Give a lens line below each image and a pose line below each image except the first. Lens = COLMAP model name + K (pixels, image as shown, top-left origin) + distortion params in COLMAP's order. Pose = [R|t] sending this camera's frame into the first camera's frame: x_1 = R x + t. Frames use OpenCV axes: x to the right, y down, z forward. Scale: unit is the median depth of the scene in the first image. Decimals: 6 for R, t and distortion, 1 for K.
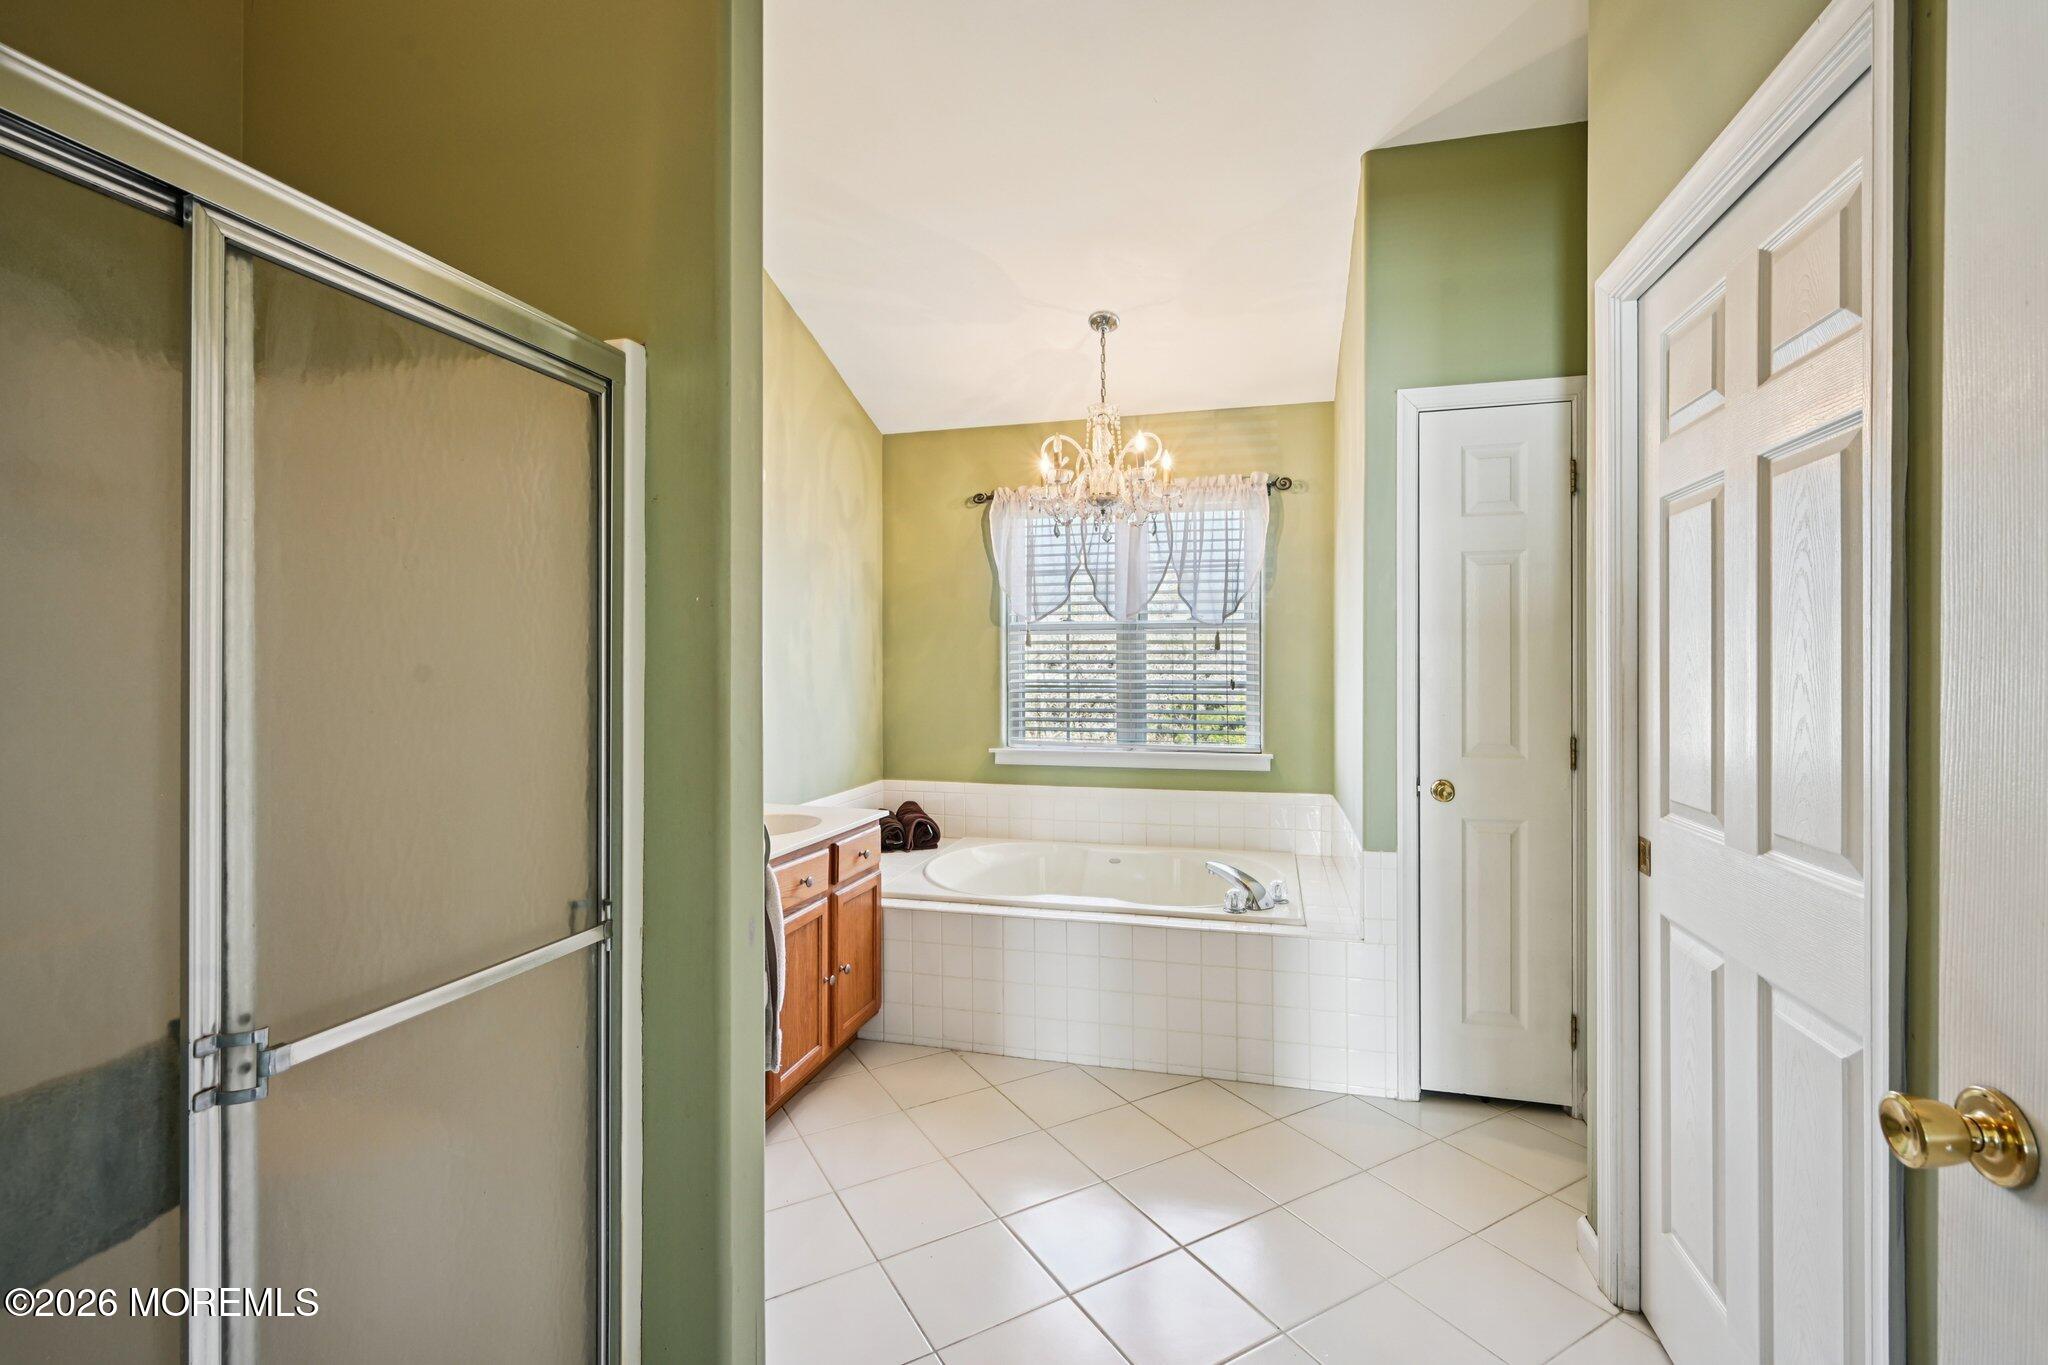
lens RADIAL K [[894.7, 0, 1027.7], [0, 894.7, 669.3], [0, 0, 1]] dist [-0.002057, -0.000116]
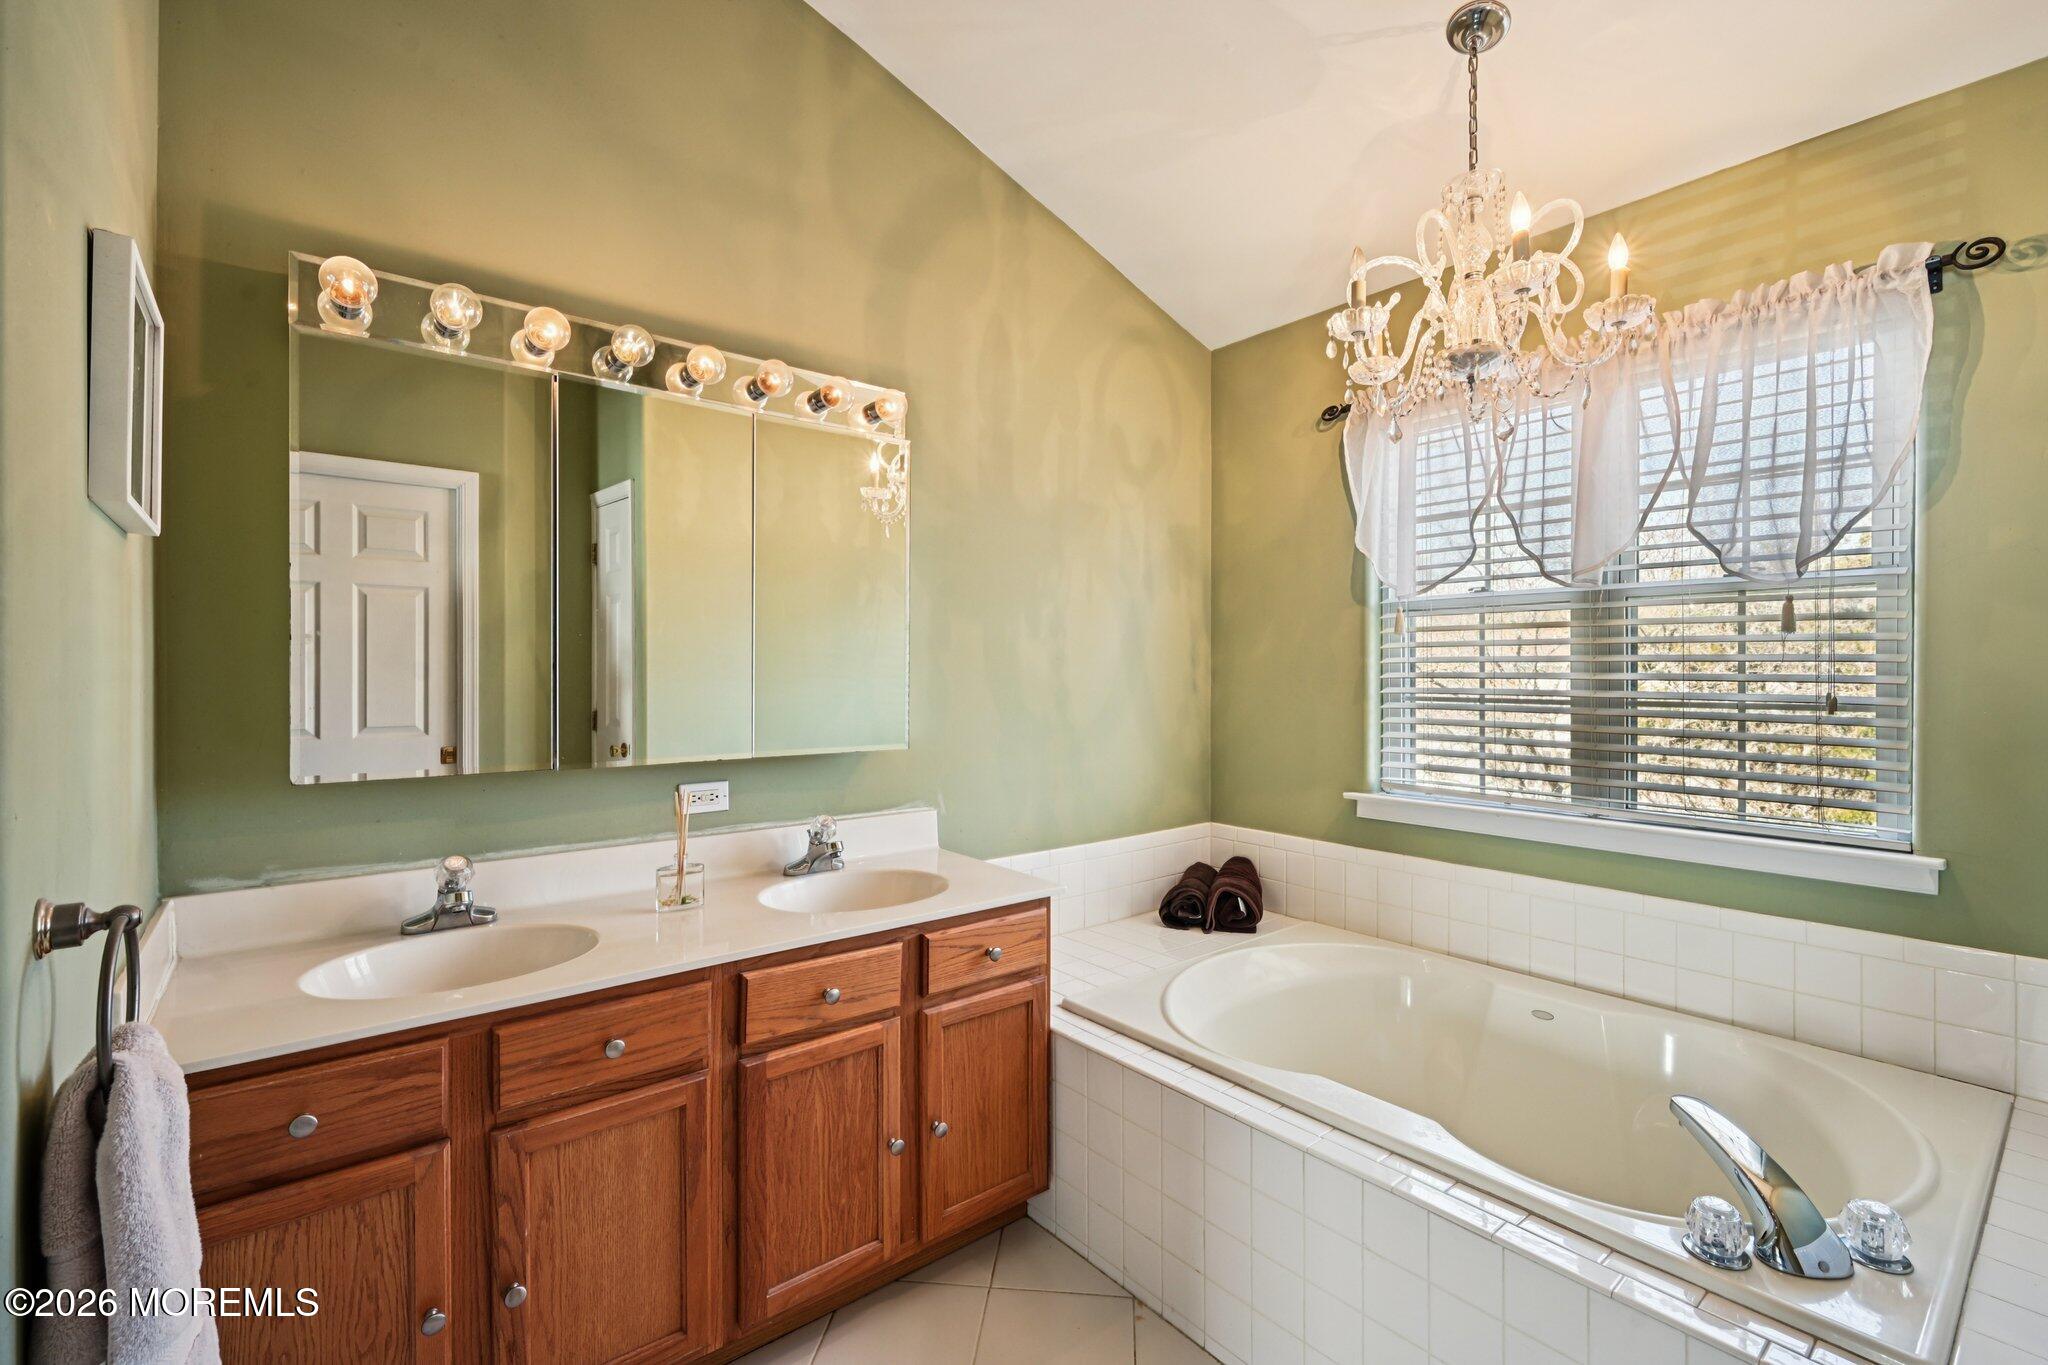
lens RADIAL K [[889.5, 0, 1024.8], [0, 889.5, 677.0], [0, 0, 1]] dist [0.002132, 0.000251]
pose [[0.810895, 0.004474, -0.585175, 0.156487], [-0.001954, 0.999986, 0.004937, 0.000786], [0.585189, -0.002860, 0.810892, 0.351722]]
